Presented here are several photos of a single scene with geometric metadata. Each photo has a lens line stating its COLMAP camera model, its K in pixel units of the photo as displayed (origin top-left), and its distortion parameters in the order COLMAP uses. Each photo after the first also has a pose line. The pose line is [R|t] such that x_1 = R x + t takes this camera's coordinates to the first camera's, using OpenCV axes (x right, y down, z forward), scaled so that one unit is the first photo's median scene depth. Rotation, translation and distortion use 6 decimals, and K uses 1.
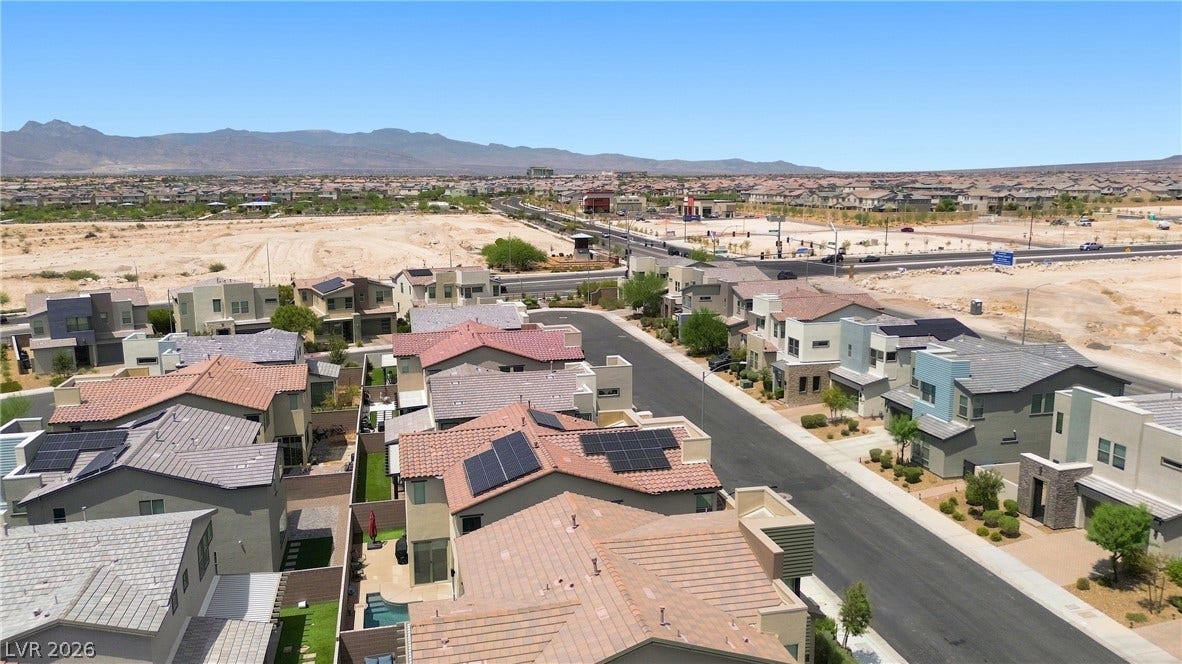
lens RADIAL K [[832.6, 0, 590.7], [0, 832.6, 339.0], [0, 0, 1]] dist [0.082752, -0.095464]
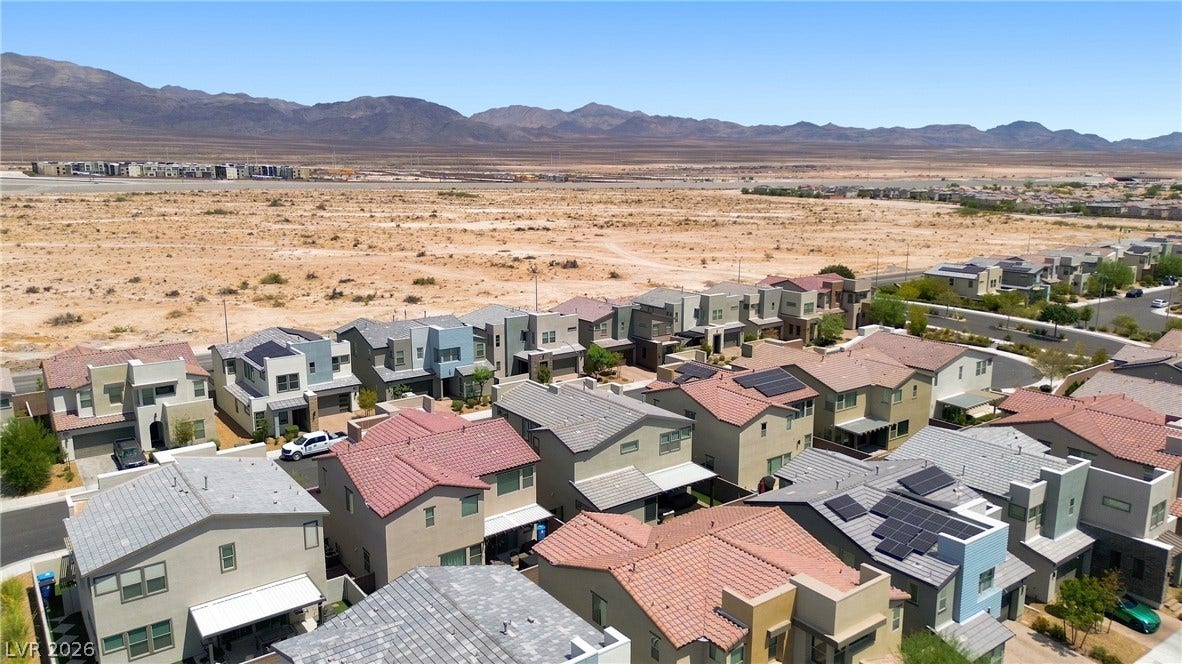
lens RADIAL K [[832.6, 0, 591.7], [0, 832.6, 333.0], [0, 0, 1]] dist [0.082752, -0.095464]
pose [[-0.394667, -0.184560, 0.900098, -0.299260], [0.170156, 0.947994, 0.268989, -0.096054], [-0.902931, 0.259318, -0.342738, 0.374764]]
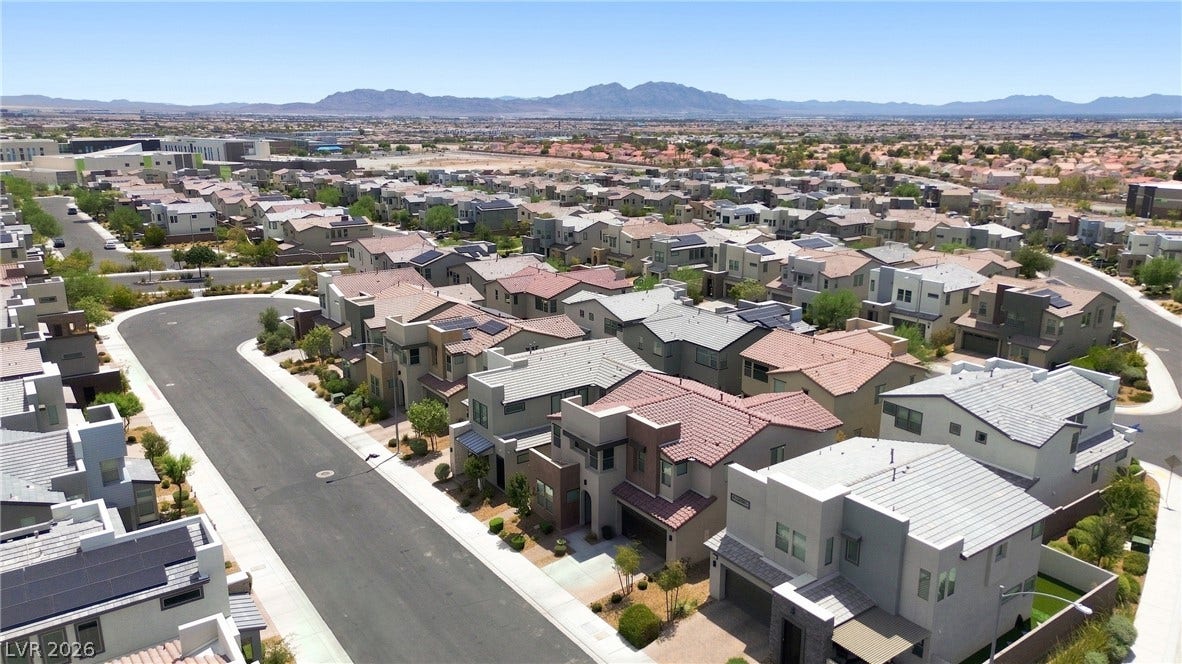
lens RADIAL K [[832.6, 0, 587.8], [0, 832.6, 335.9], [0, 0, 1]] dist [0.082752, -0.095464]
pose [[-0.929558, 0.100377, -0.354749, 0.075937], [-0.064381, 0.903241, 0.424276, -0.127533], [0.363011, 0.417228, -0.833153, 0.535151]]
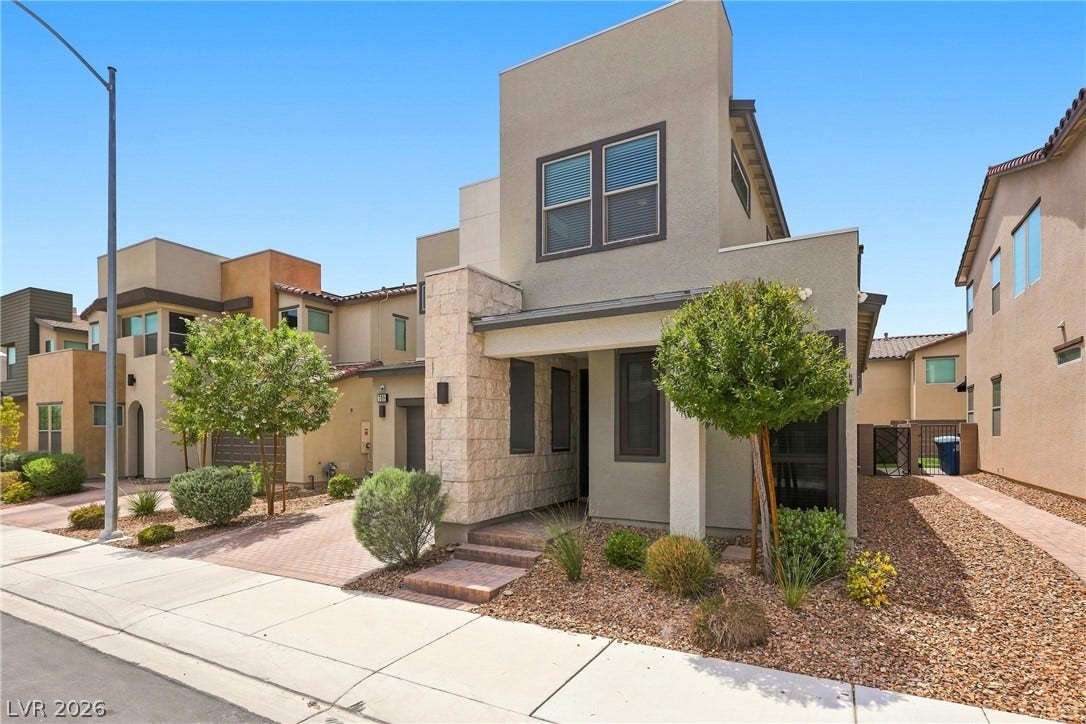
lens RADIAL K [[531.2, 0, 553.1], [0, 531.2, 440.9], [0, 0, 1]] dist [-0.036097, 0.002869]
pose [[-0.676901, 0.021124, -0.735771, 0.042418], [-0.128955, 0.980725, 0.146794, 0.031055], [0.724690, 0.194246, -0.661130, 0.322927]]
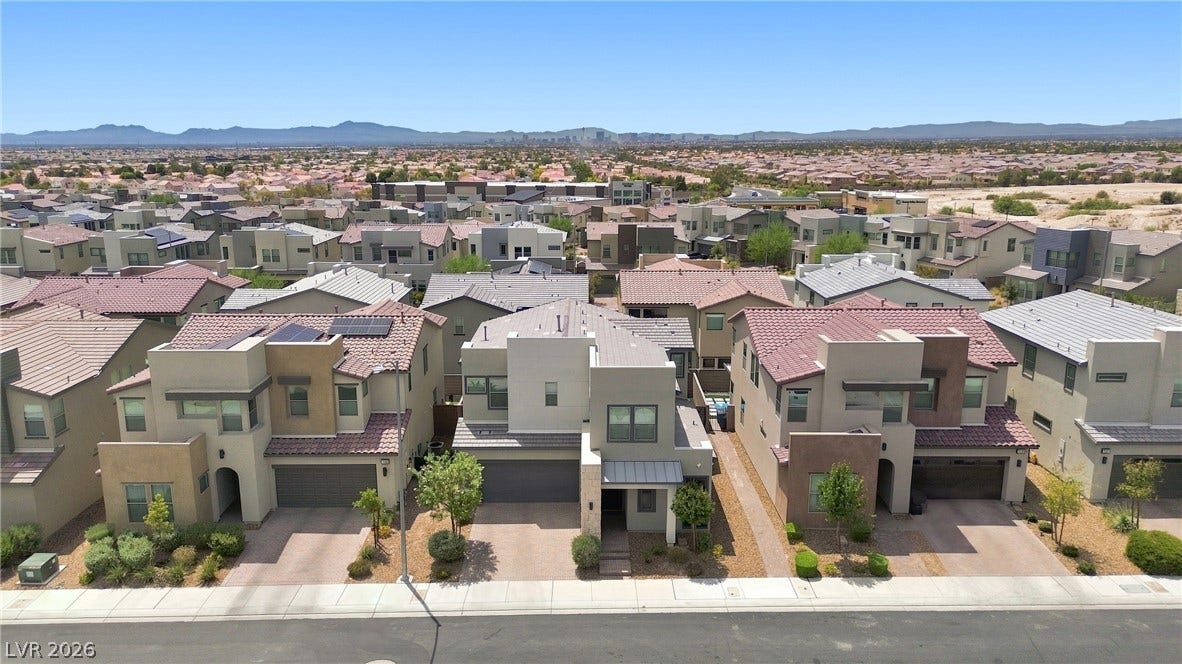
lens RADIAL K [[832.6, 0, 590.2], [0, 832.6, 332.7], [0, 0, 1]] dist [0.082752, -0.095464]
pose [[-0.231160, 0.221326, -0.947407, 0.167802], [-0.181590, 0.946854, 0.265504, -0.040997], [0.955819, 0.233413, -0.178684, 0.314256]]
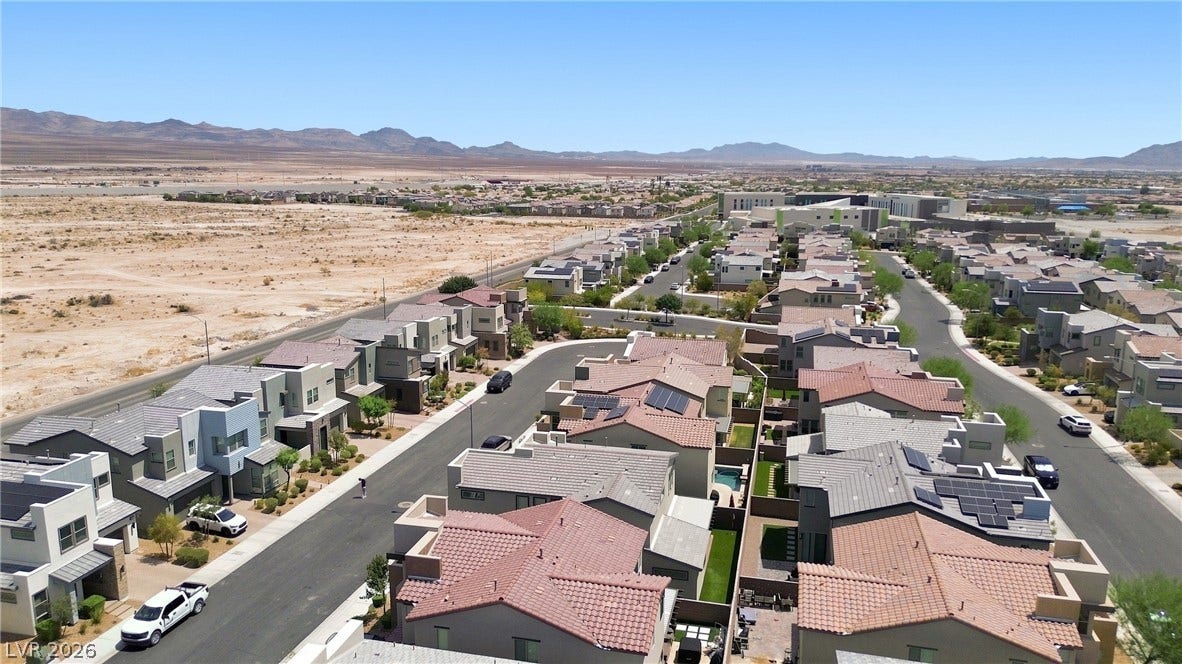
lens RADIAL K [[832.6, 0, 592.6], [0, 832.6, 338.0], [0, 0, 1]] dist [0.082752, -0.095464]
pose [[-0.889784, -0.093867, 0.446624, -0.147911], [0.083564, 0.928567, 0.361637, -0.125718], [-0.448666, 0.359101, -0.818380, 0.487544]]
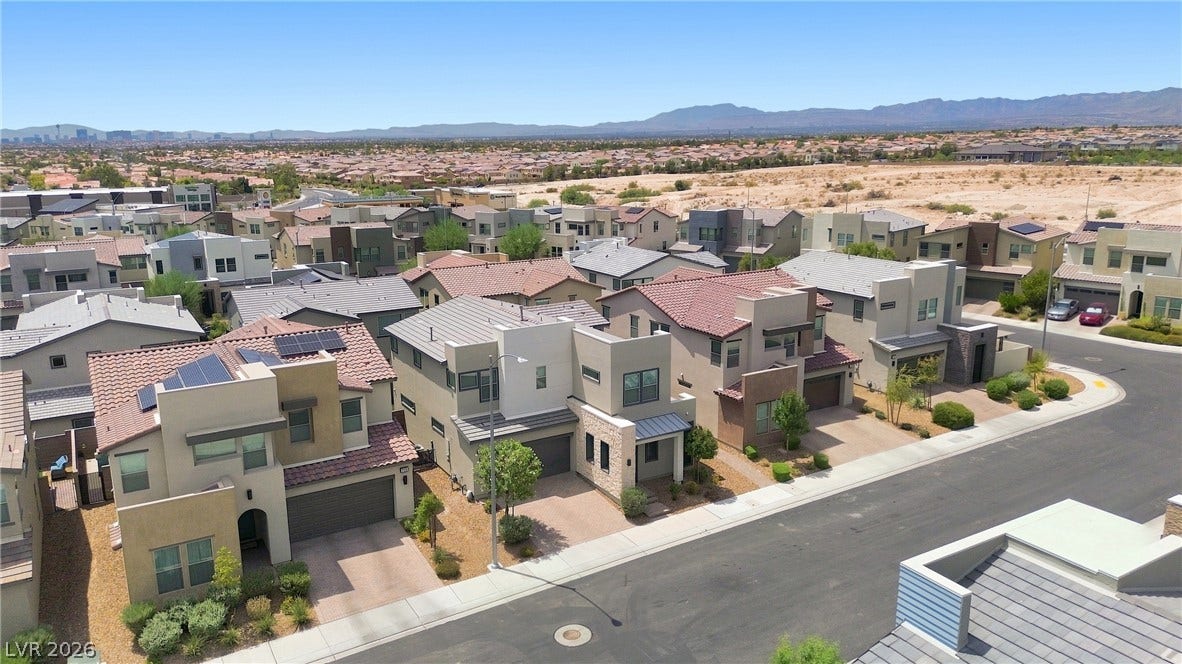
lens RADIAL K [[832.6, 0, 590.9], [0, 832.6, 335.8], [0, 0, 1]] dist [0.082752, -0.095464]
pose [[0.303923, 0.220564, -0.926813, 0.184410], [-0.170562, 0.969711, 0.174841, -0.024294], [0.937305, 0.104941, 0.332337, 0.220649]]
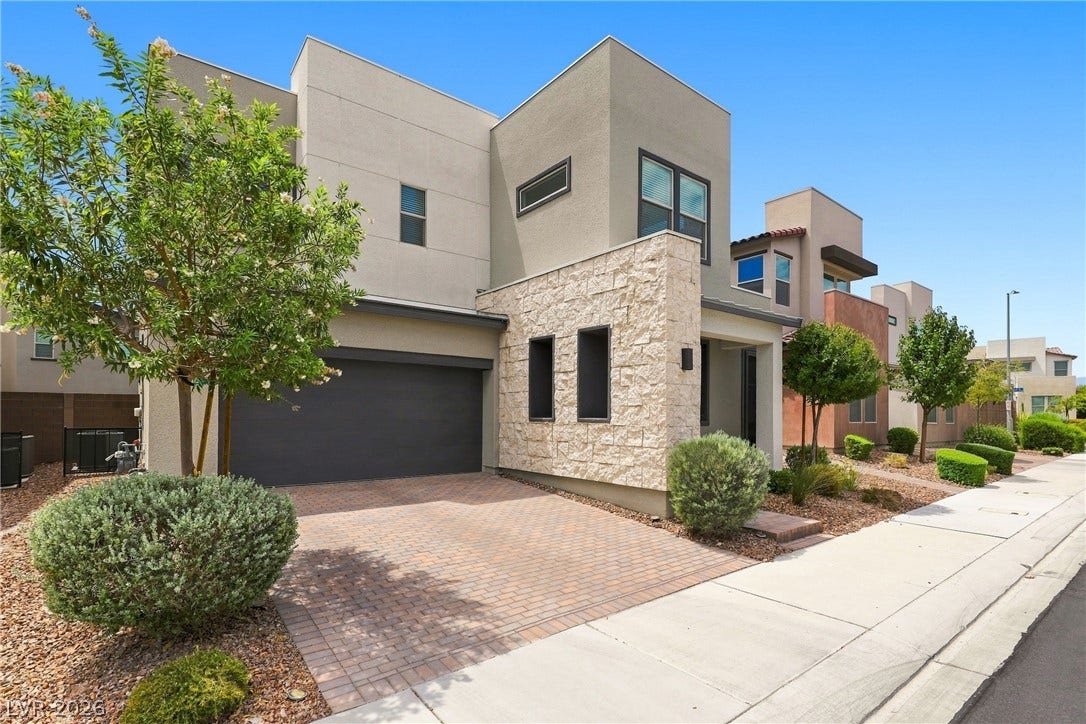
lens RADIAL K [[531.2, 0, 537.5], [0, 531.2, 413.0], [0, 0, 1]] dist [-0.036097, 0.002869]
pose [[0.409314, 0.005953, -0.912374, 0.049498], [-0.177748, 0.981339, -0.073340, 0.042084], [0.894912, 0.192192, 0.402734, 0.270503]]
